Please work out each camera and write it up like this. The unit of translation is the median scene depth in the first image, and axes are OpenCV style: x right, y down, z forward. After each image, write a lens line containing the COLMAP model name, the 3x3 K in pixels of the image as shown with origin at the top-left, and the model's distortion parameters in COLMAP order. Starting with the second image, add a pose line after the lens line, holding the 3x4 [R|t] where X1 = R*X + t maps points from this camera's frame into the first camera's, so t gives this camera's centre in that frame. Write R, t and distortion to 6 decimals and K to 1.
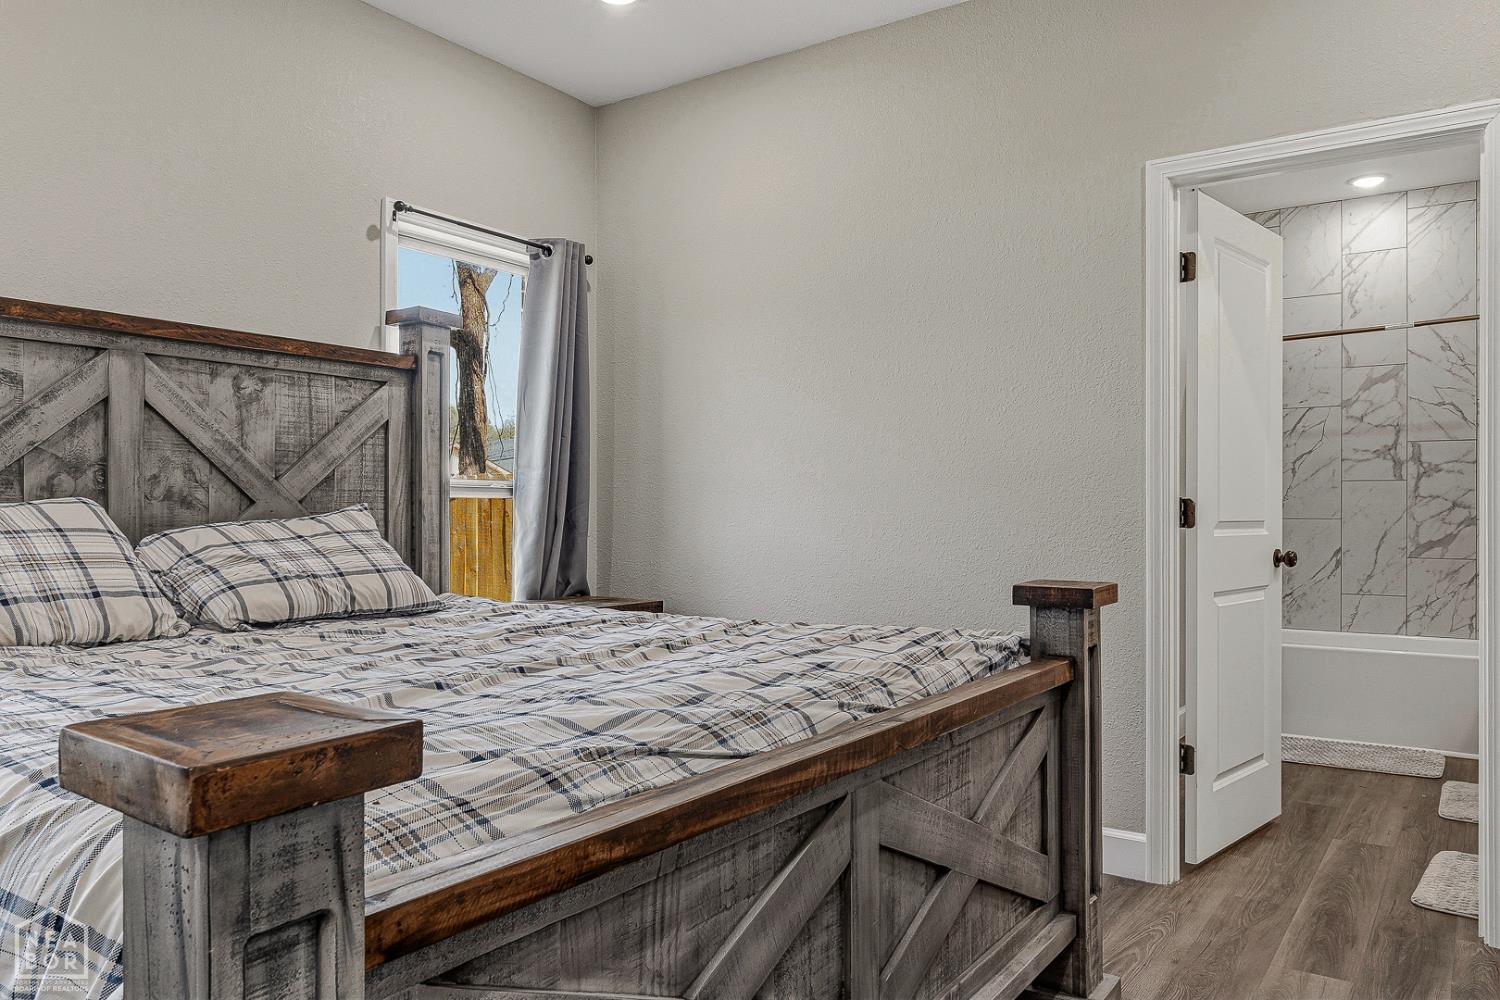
lens RADIAL K [[1095.2, 0, 755.5], [0, 1095.2, 506.4], [0, 0, 1]] dist [0.007188, -0.011169]
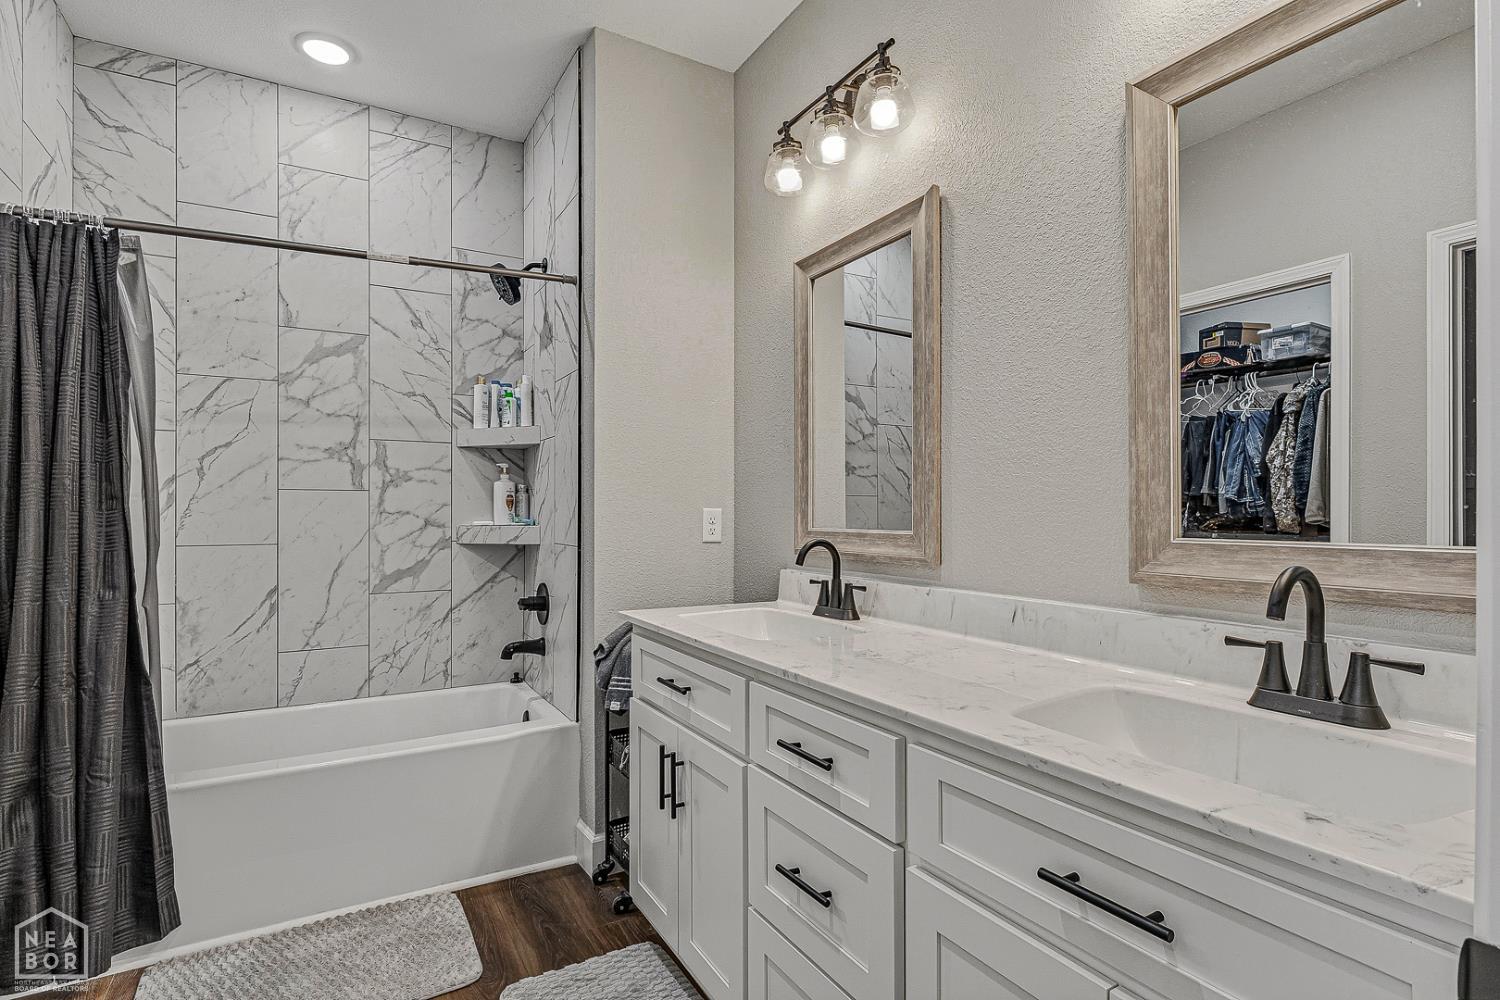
lens RADIAL K [[752.1, 0, 756.1], [0, 752.1, 515.2], [0, 0, 1]] dist [0.001393, -0.003002]
pose [[0.441402, 0.000295, 0.897309, 0.413212], [0.002269, 0.999996, -0.001445, -0.009477], [-0.897306, 0.002674, 0.441400, 0.888276]]
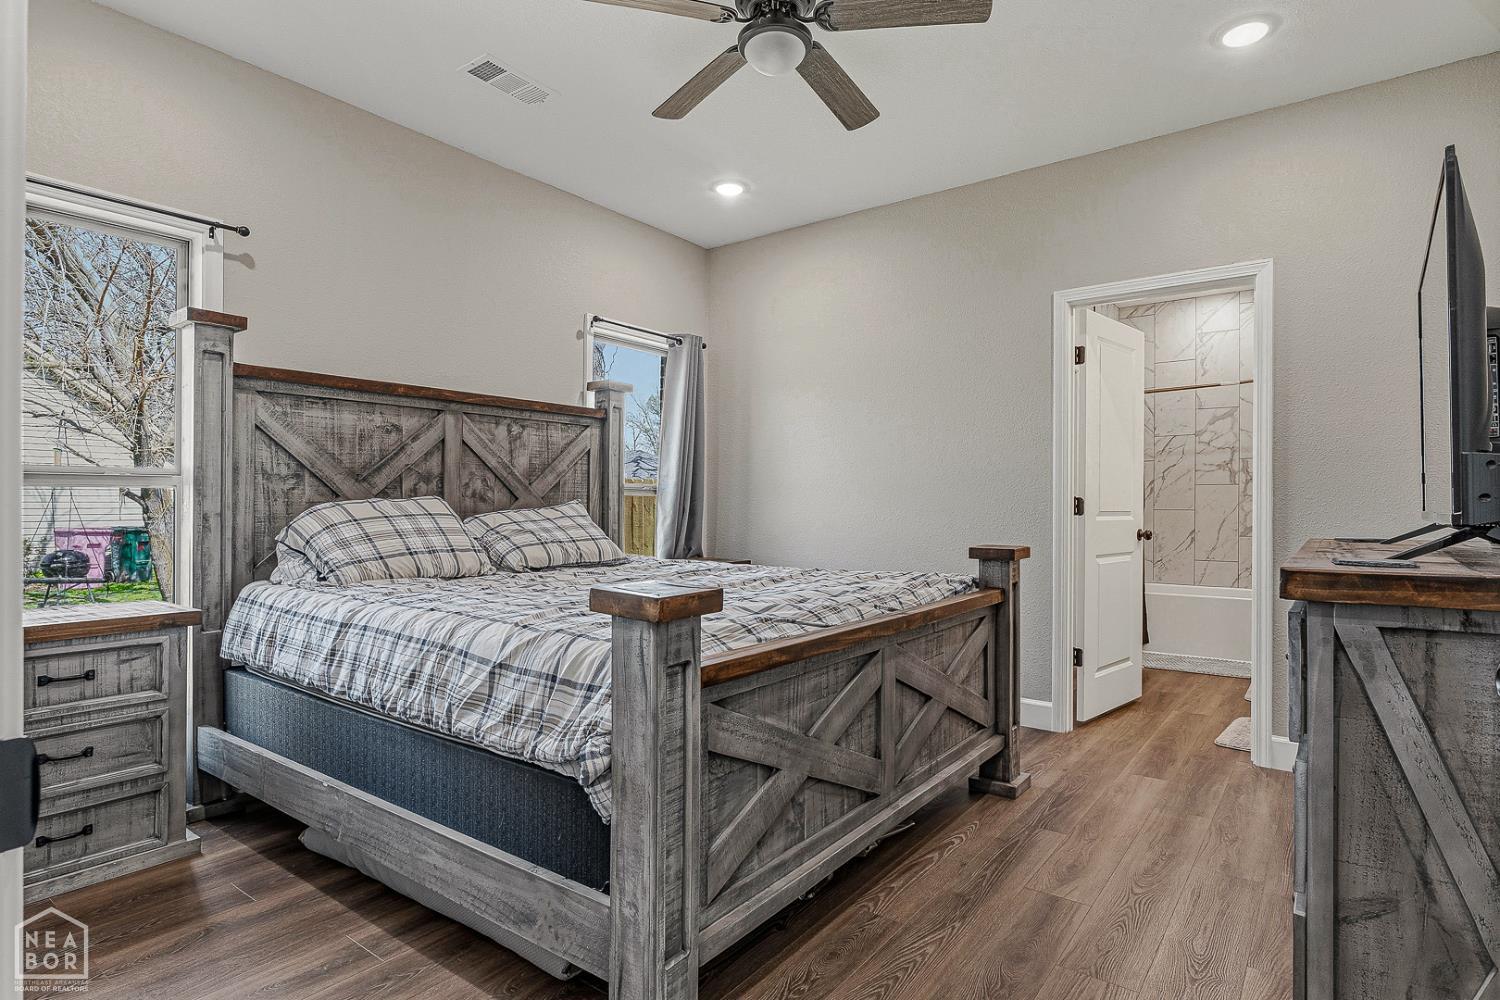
lens RADIAL K [[812.1, 0, 751.8], [0, 812.1, 505.9], [0, 0, 1]] dist [-0.008493, 0.000365]
pose [[0.999133, 0.002368, -0.041556, -0.041557], [-0.002067, 0.999971, 0.007285, -0.002124], [0.041573, -0.007193, 0.999110, -0.222497]]
